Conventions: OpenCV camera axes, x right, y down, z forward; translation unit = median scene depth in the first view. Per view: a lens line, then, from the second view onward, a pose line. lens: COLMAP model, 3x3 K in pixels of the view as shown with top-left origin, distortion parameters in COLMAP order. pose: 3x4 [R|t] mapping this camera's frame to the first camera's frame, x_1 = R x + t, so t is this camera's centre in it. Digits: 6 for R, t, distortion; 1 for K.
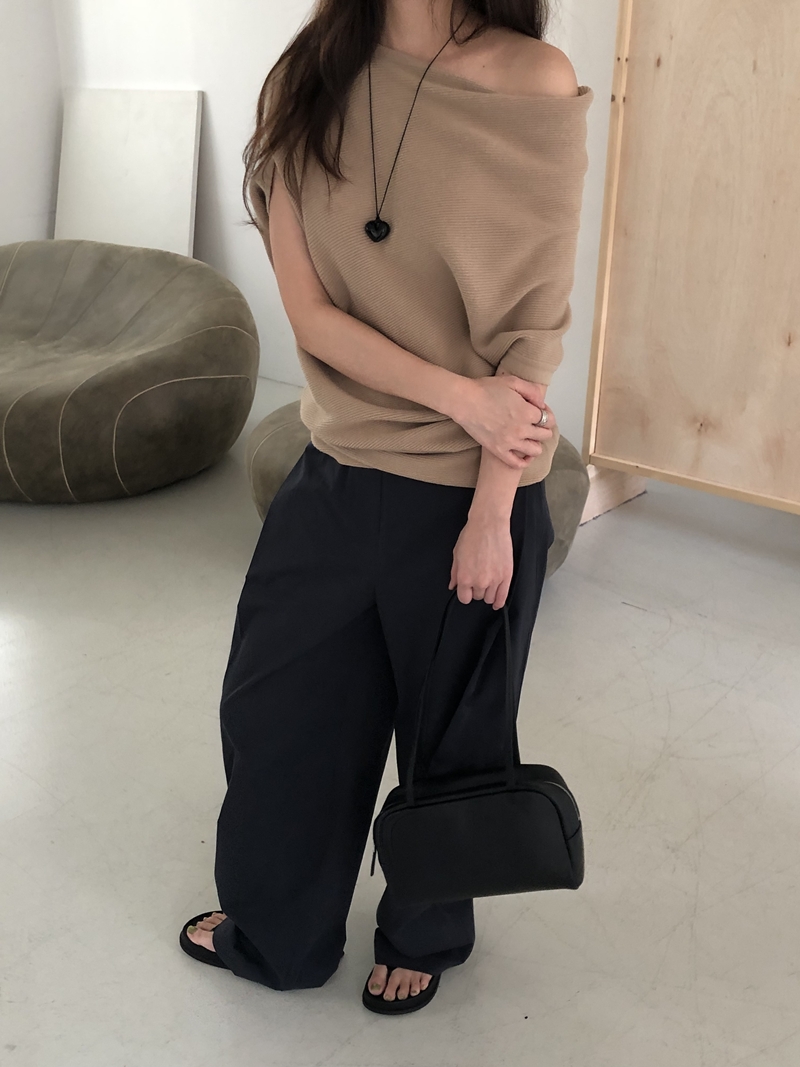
lens RADIAL K [[1148.1, 0, 388.6], [0, 1148.1, 487.8], [0, 0, 1]] dist [0.026197, 0.000000]
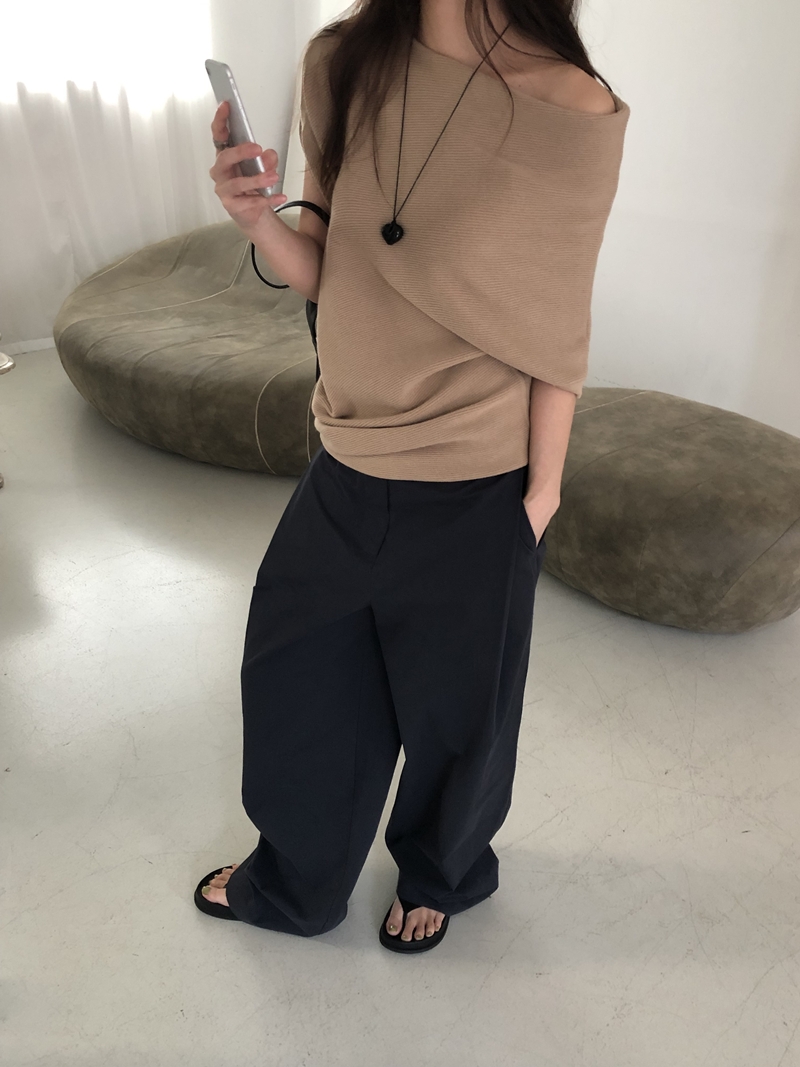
lens RADIAL K [[970.0, 0, 393.2], [0, 970.0, 514.5], [0, 0, 1]] dist [0.010667, -0.035665]
pose [[0.991495, 0.069897, -0.109782, -0.093207], [-0.057924, 0.992386, 0.108697, -0.050247], [0.116544, -0.101413, 0.987994, 0.118100]]
